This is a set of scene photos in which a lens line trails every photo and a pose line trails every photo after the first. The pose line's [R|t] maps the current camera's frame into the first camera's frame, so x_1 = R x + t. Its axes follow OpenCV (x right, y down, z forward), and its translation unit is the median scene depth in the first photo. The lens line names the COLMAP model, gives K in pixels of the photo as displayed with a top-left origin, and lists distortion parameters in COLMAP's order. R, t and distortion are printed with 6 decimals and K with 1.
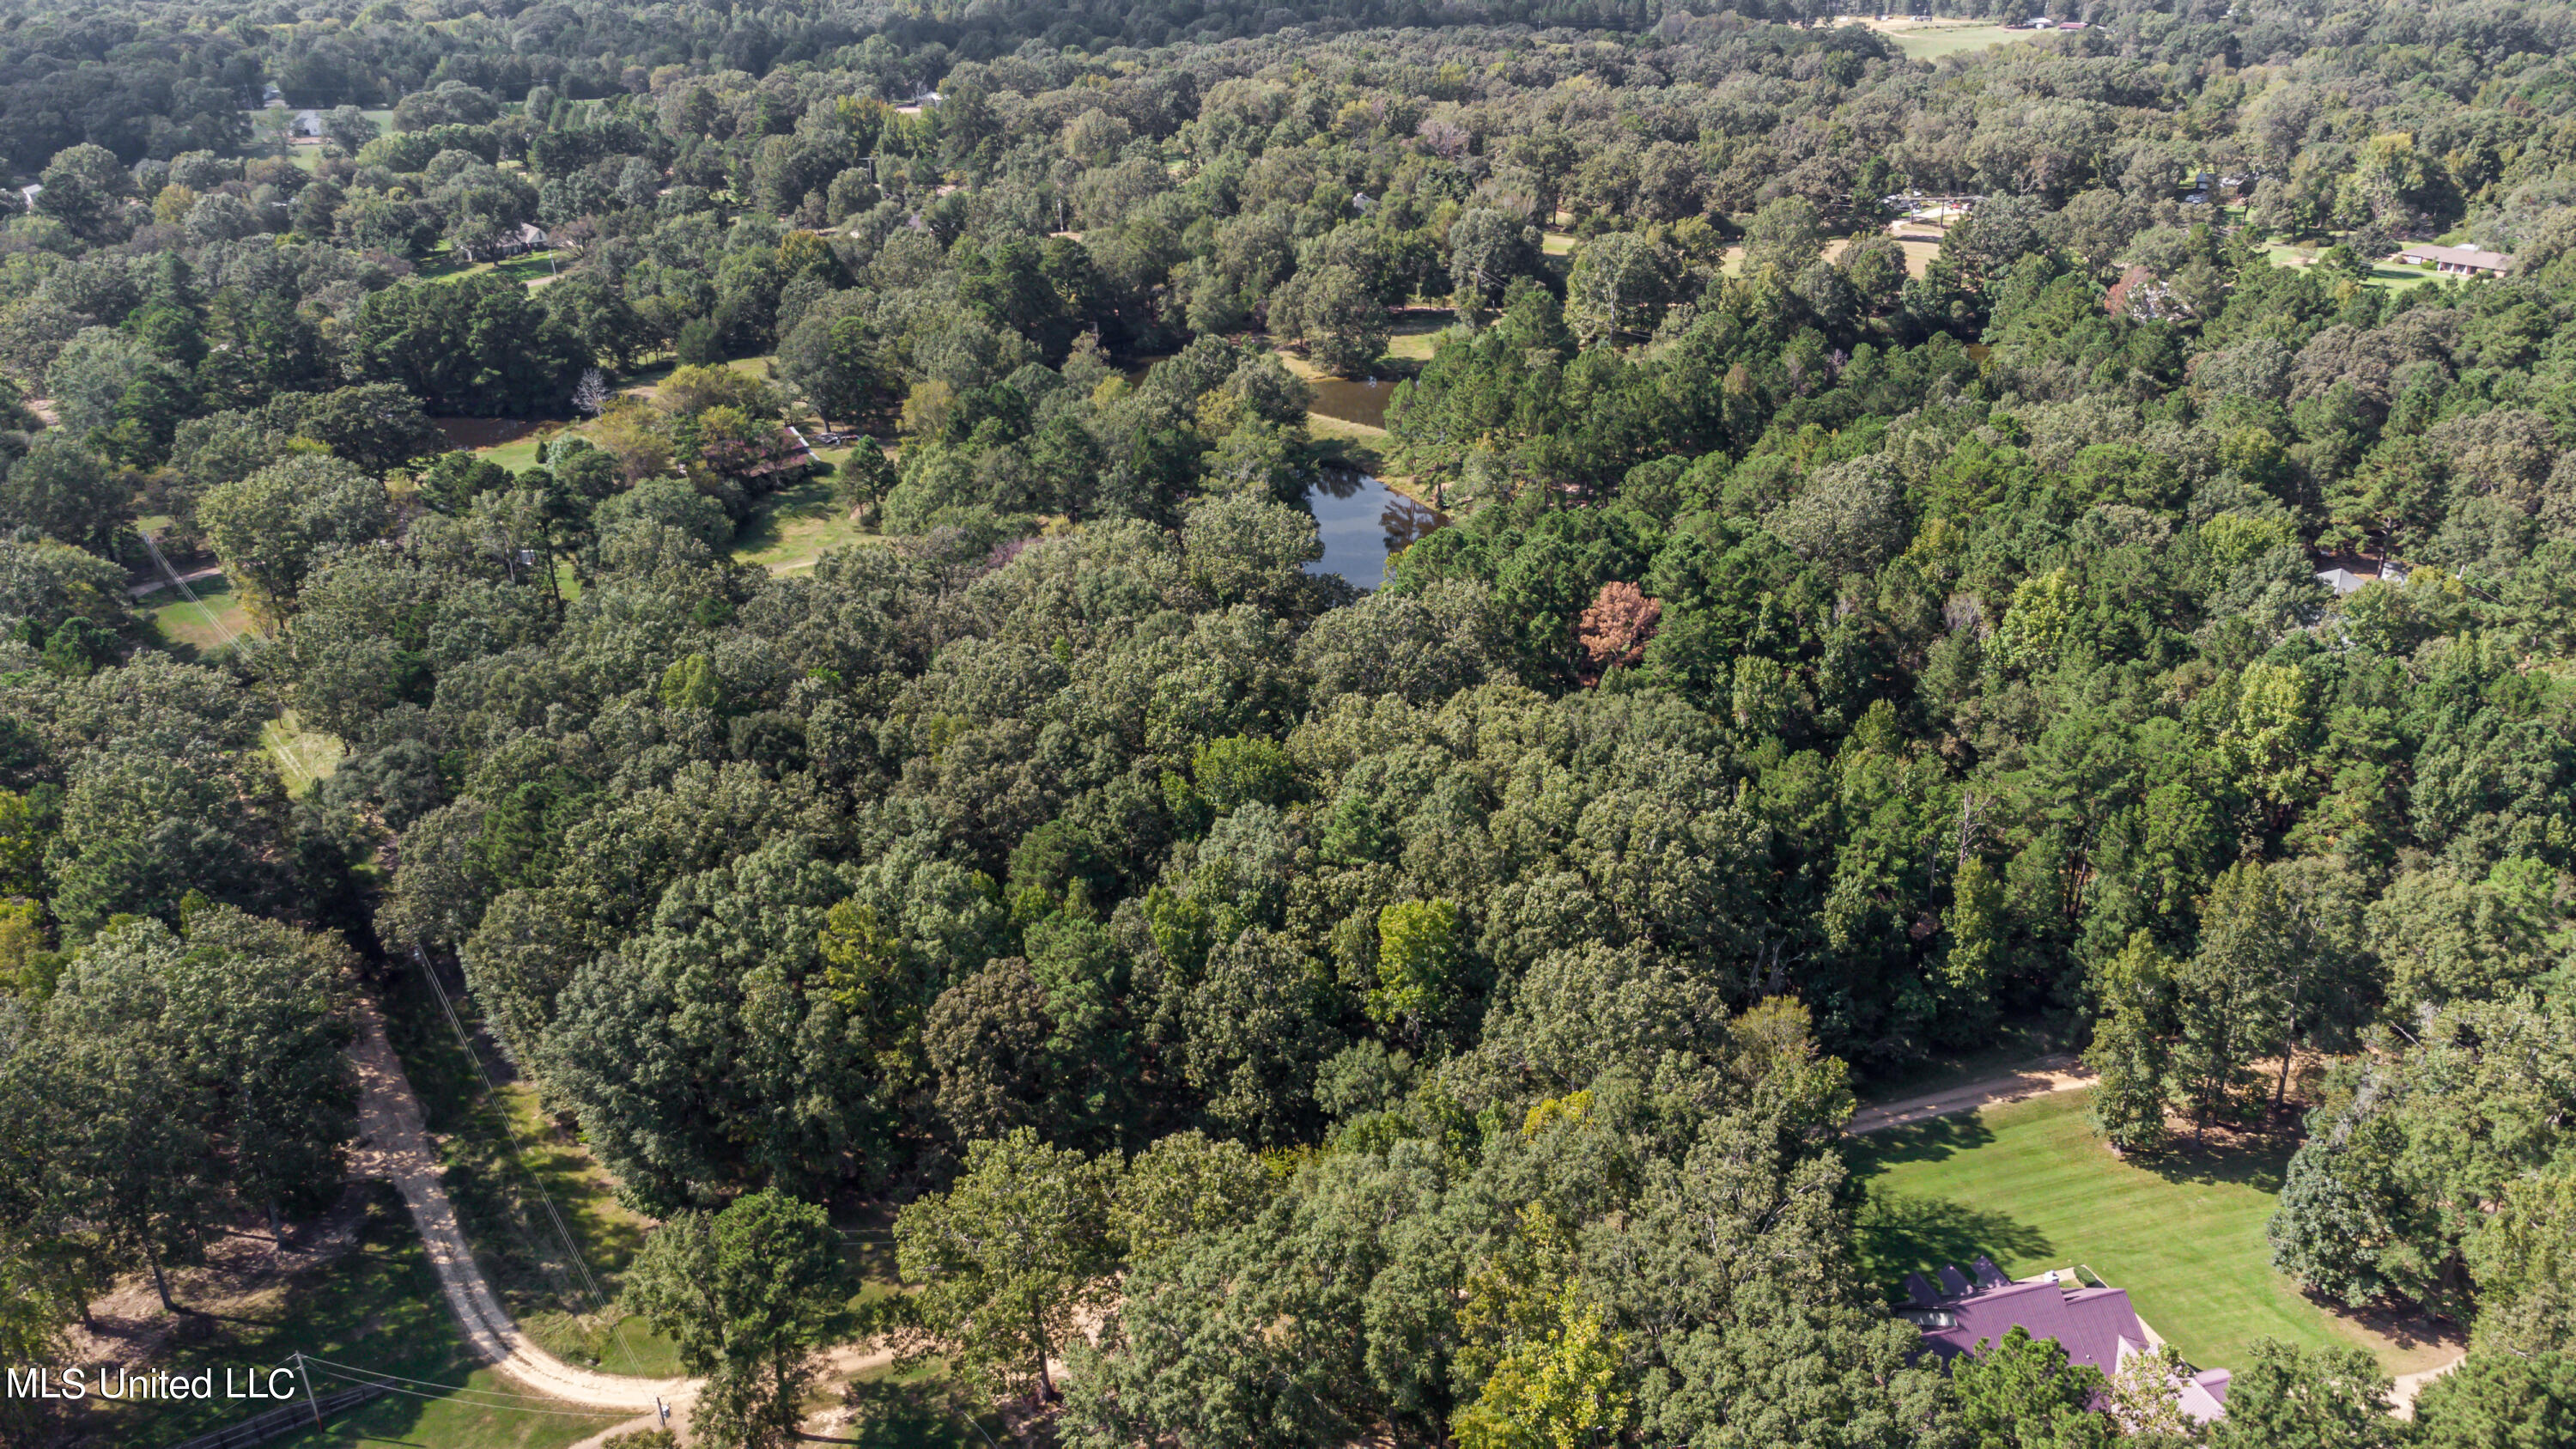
lens RADIAL K [[1942.0, 0, 1273.1], [0, 1942.0, 736.0], [0, 0, 1]] dist [0.018703, 0.060158]
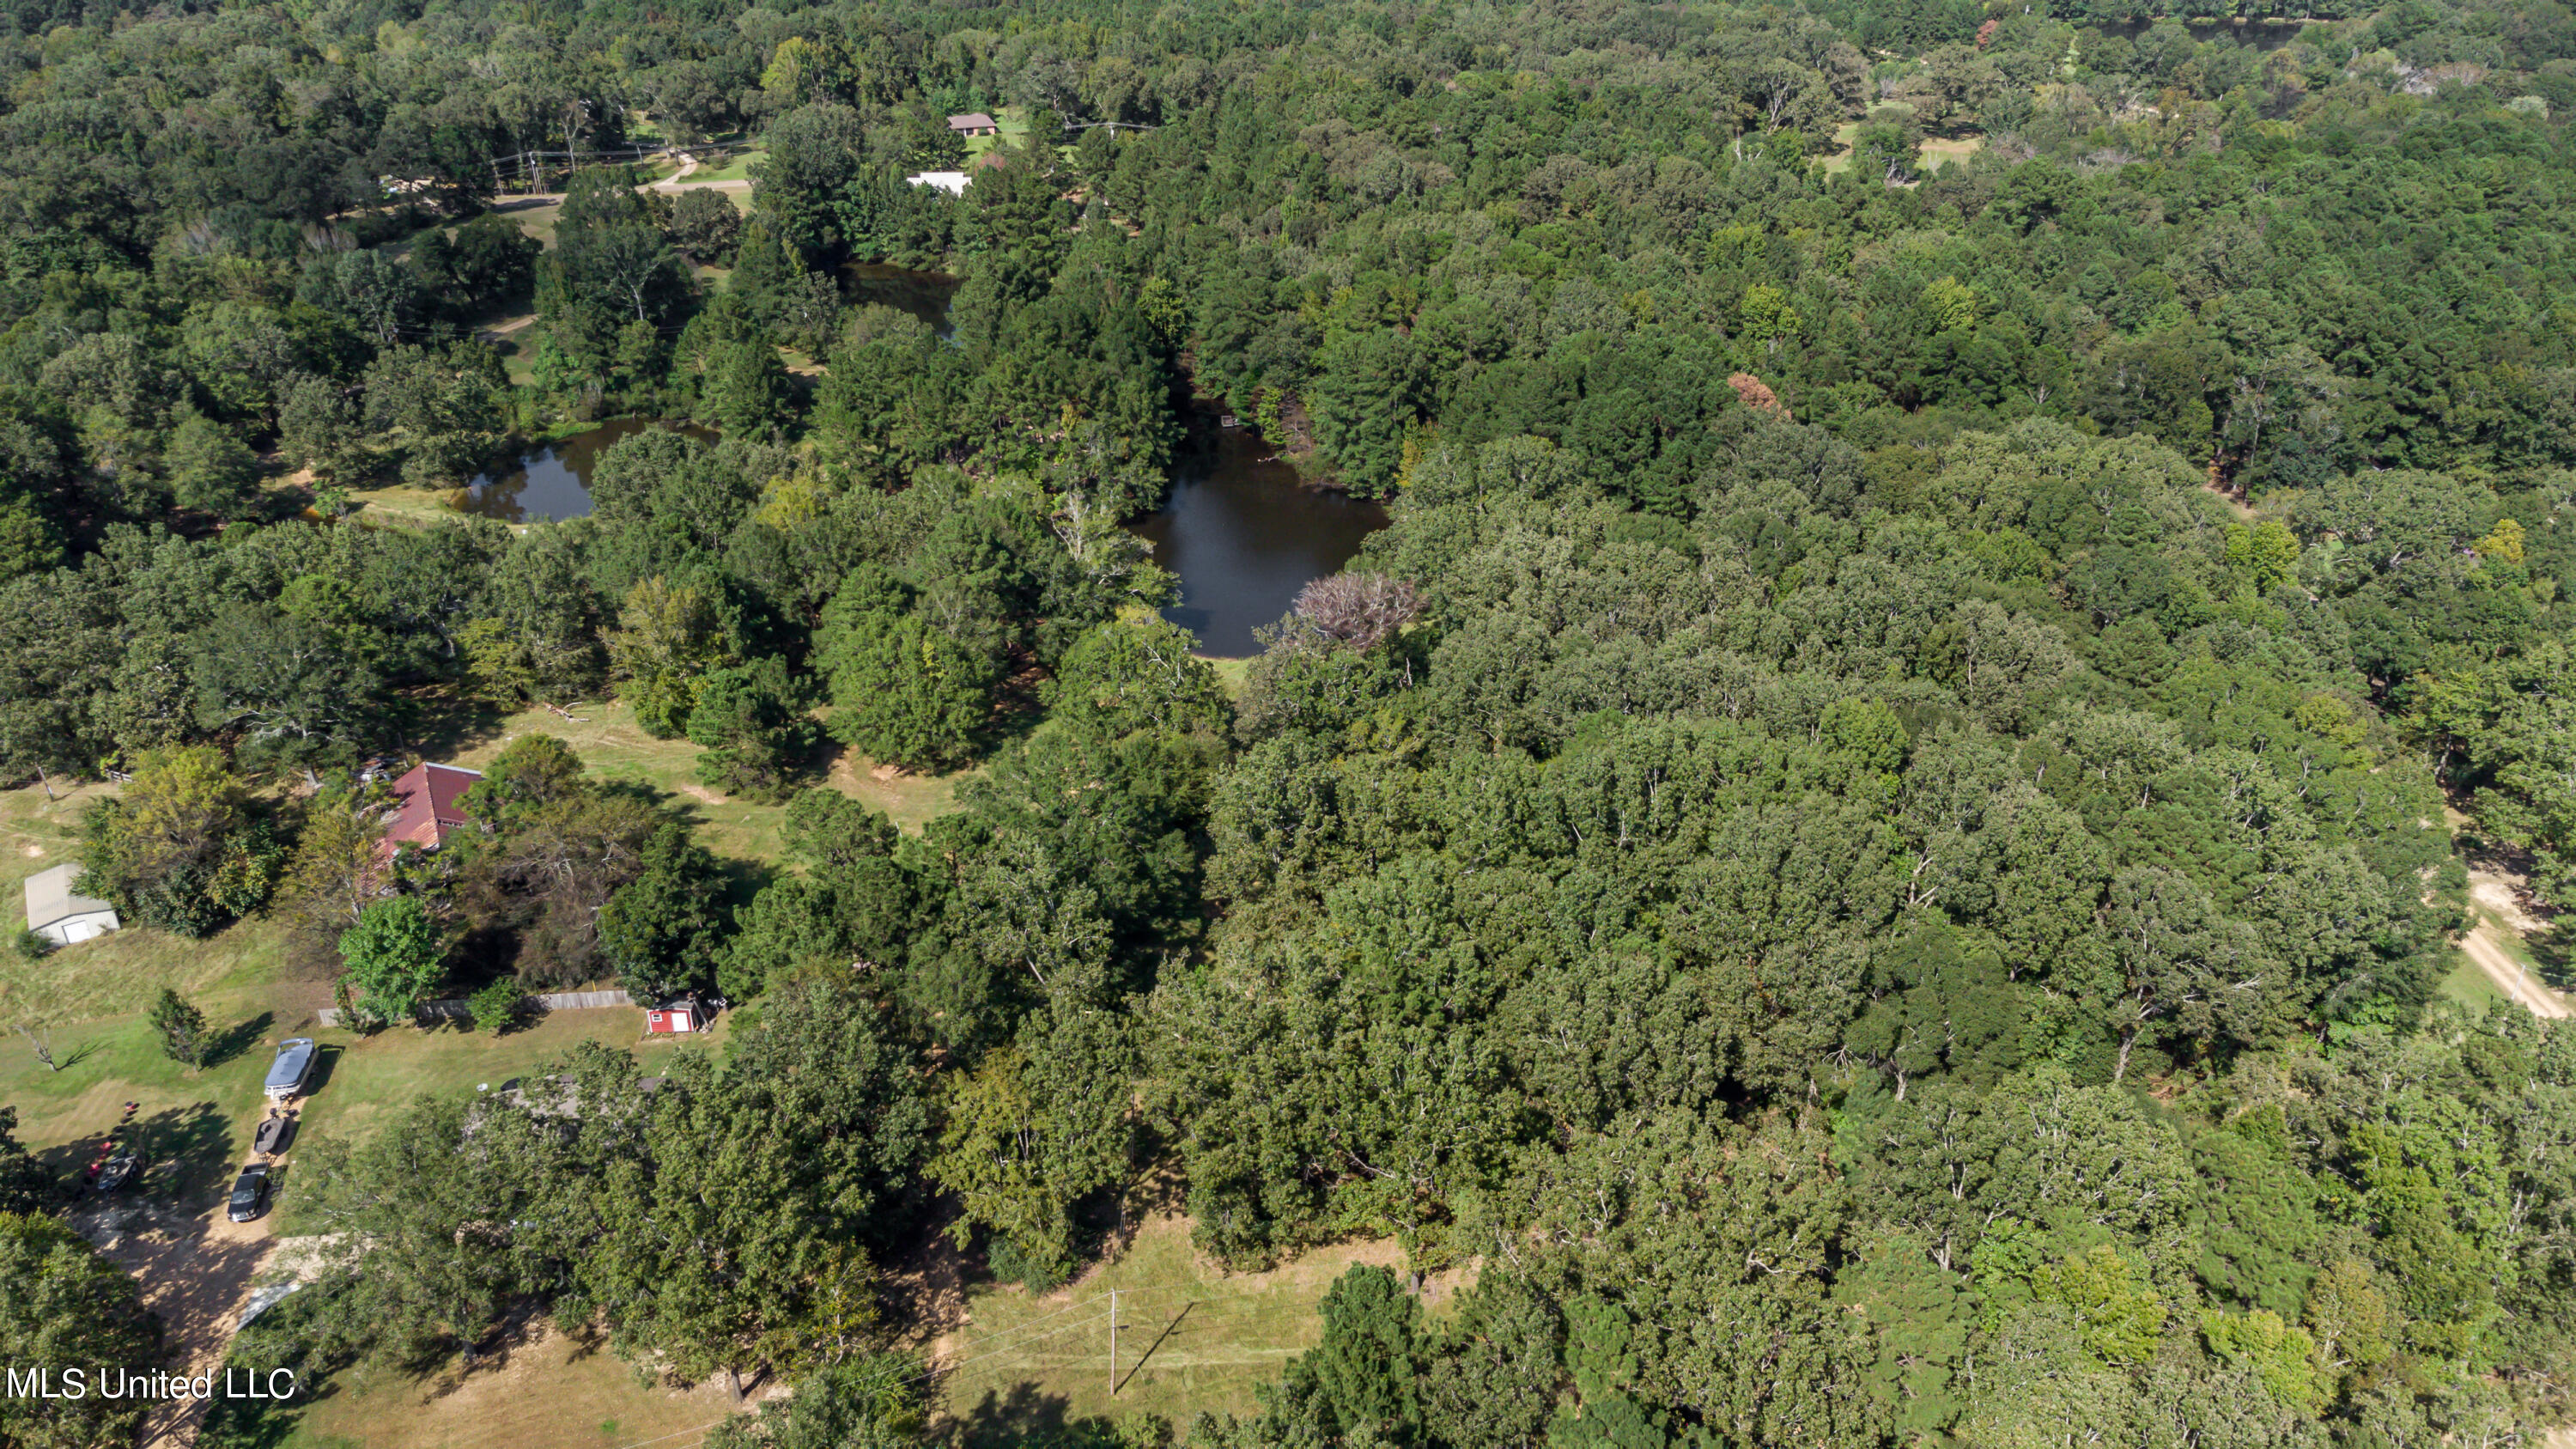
lens RADIAL K [[1942.0, 0, 1273.1], [0, 1942.0, 730.2], [0, 0, 1]] dist [0.018703, 0.060158]
pose [[0.300093, -0.426565, 0.853221, -0.891764], [0.409400, 0.865474, 0.288697, -0.307872], [-0.861589, 0.262673, 0.434359, 0.674231]]
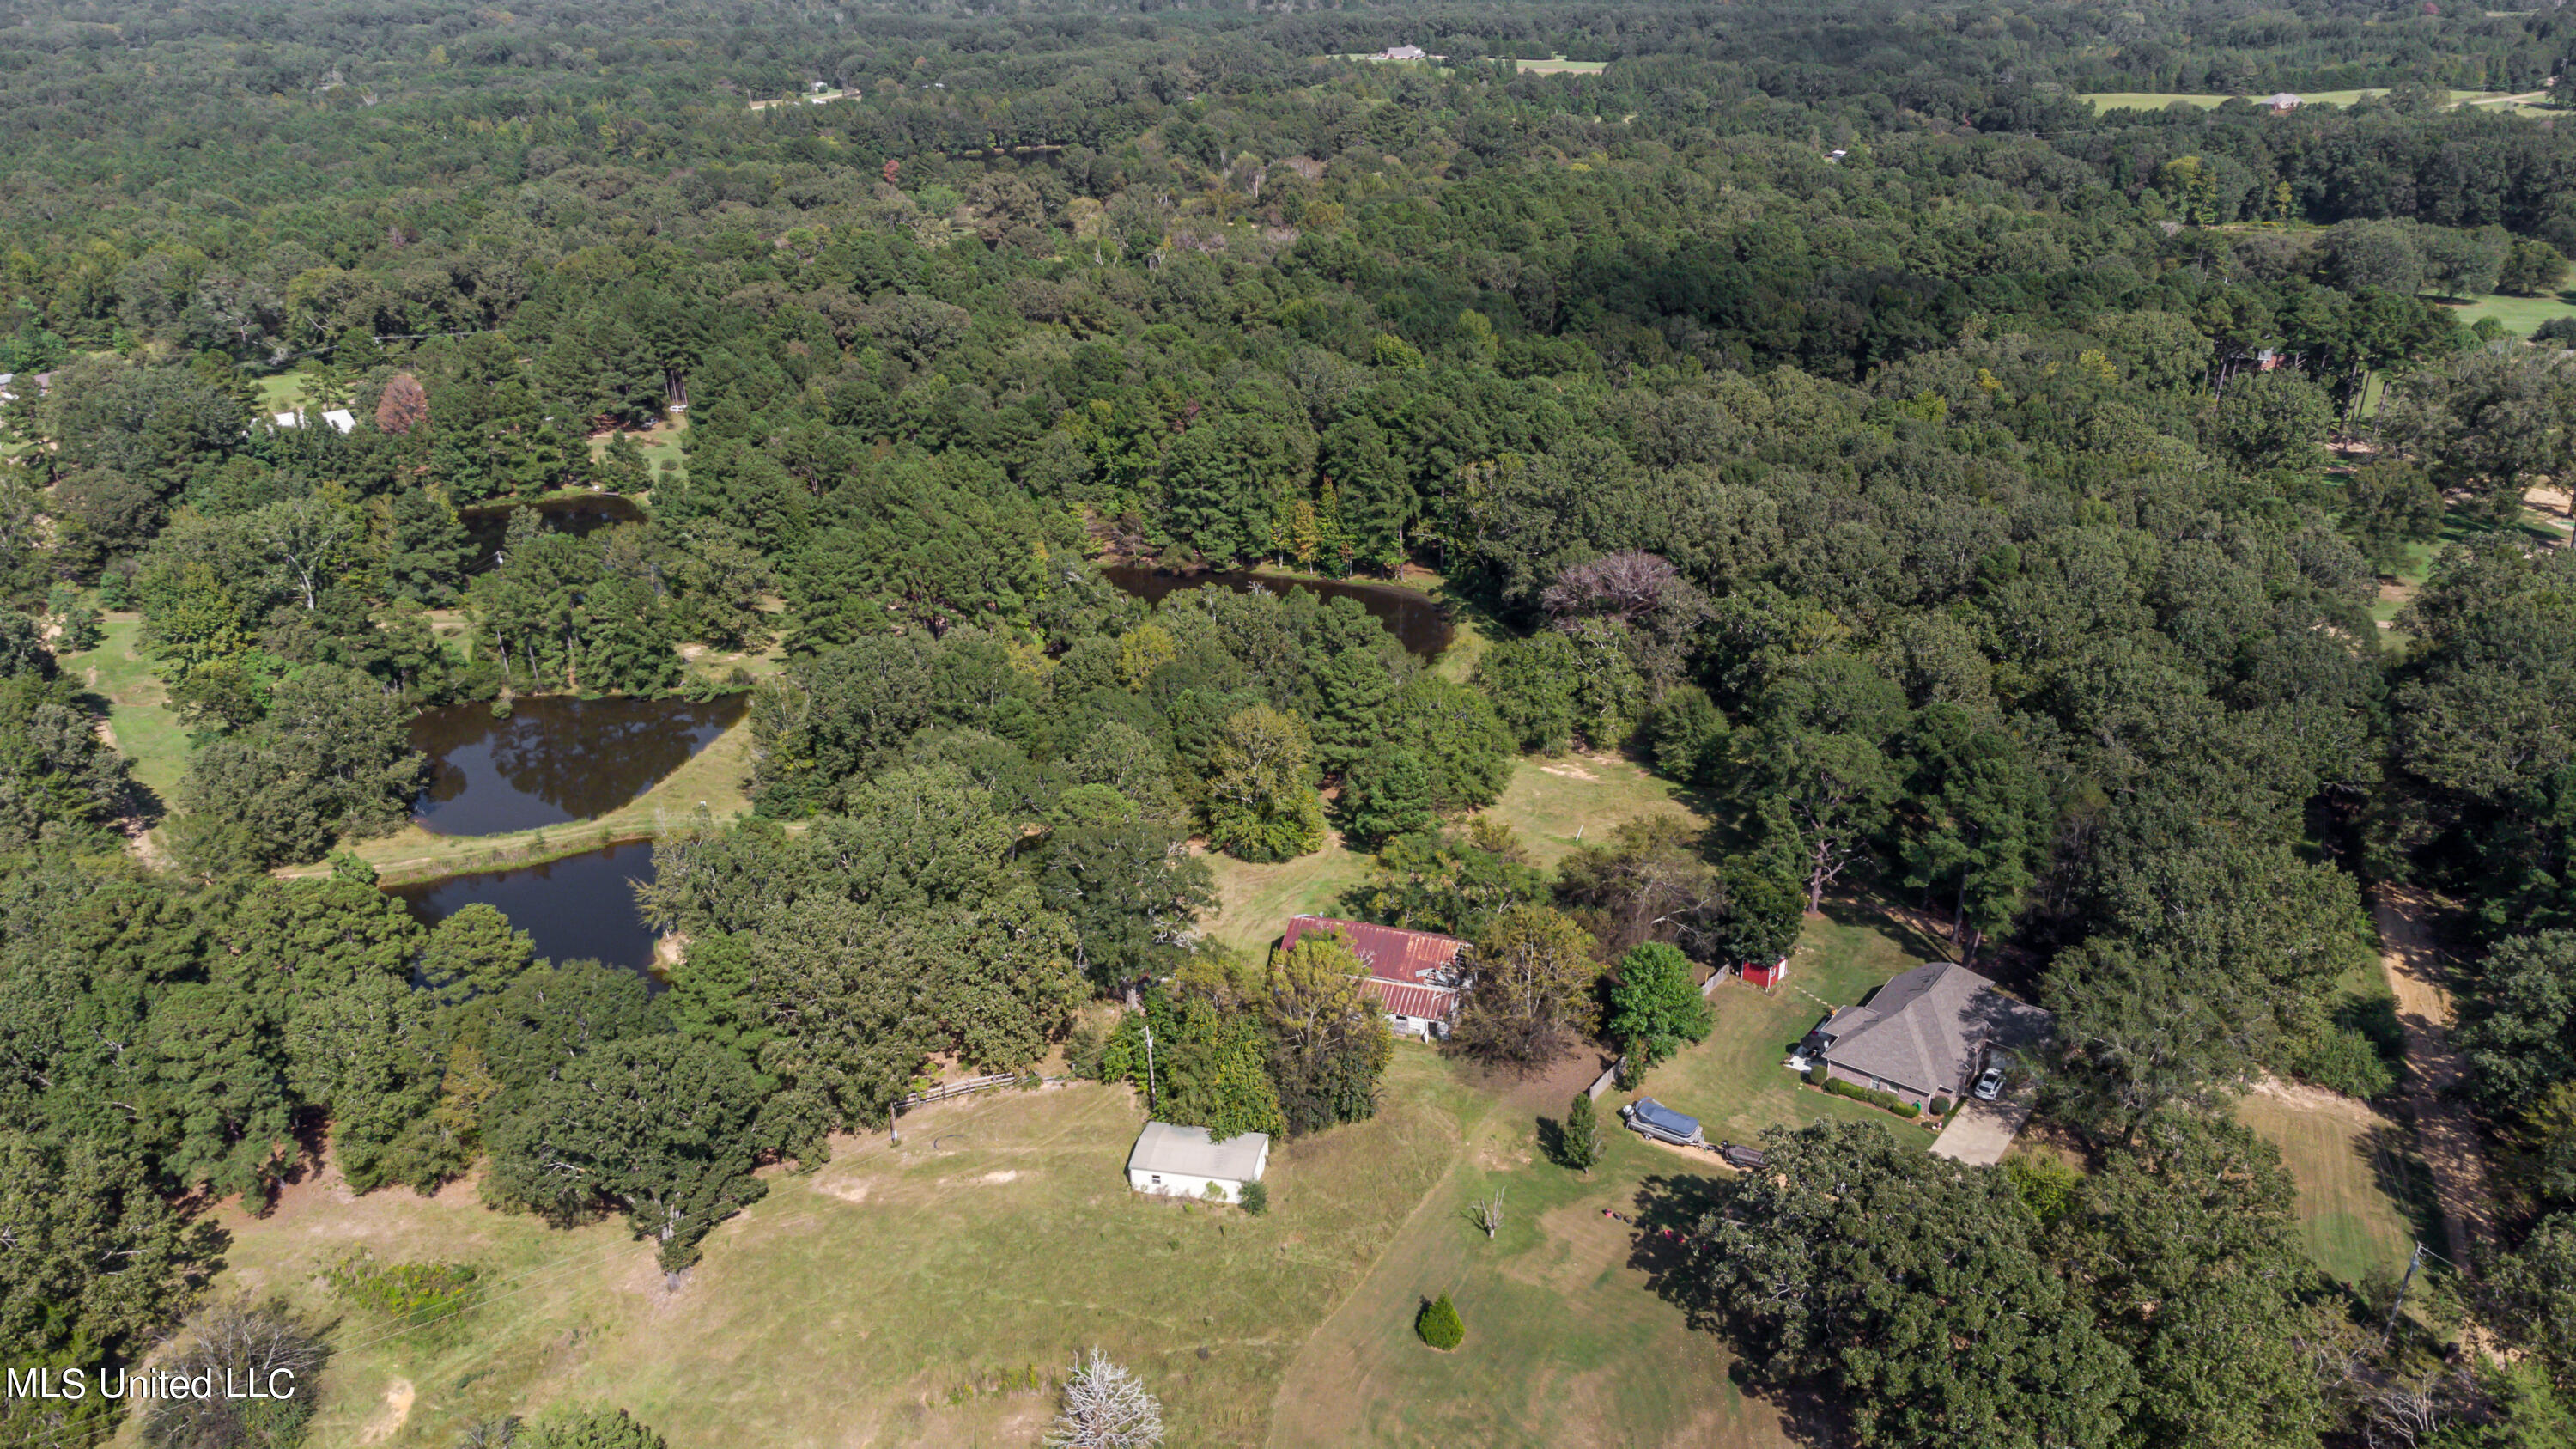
lens RADIAL K [[1942.0, 0, 1308.4], [0, 1942.0, 719.0], [0, 0, 1]] dist [0.018703, 0.060158]
pose [[-0.483694, -0.322325, 0.813724, -0.932087], [0.392100, 0.751402, 0.530710, -0.675018], [-0.782494, 0.575763, -0.237065, 1.446109]]
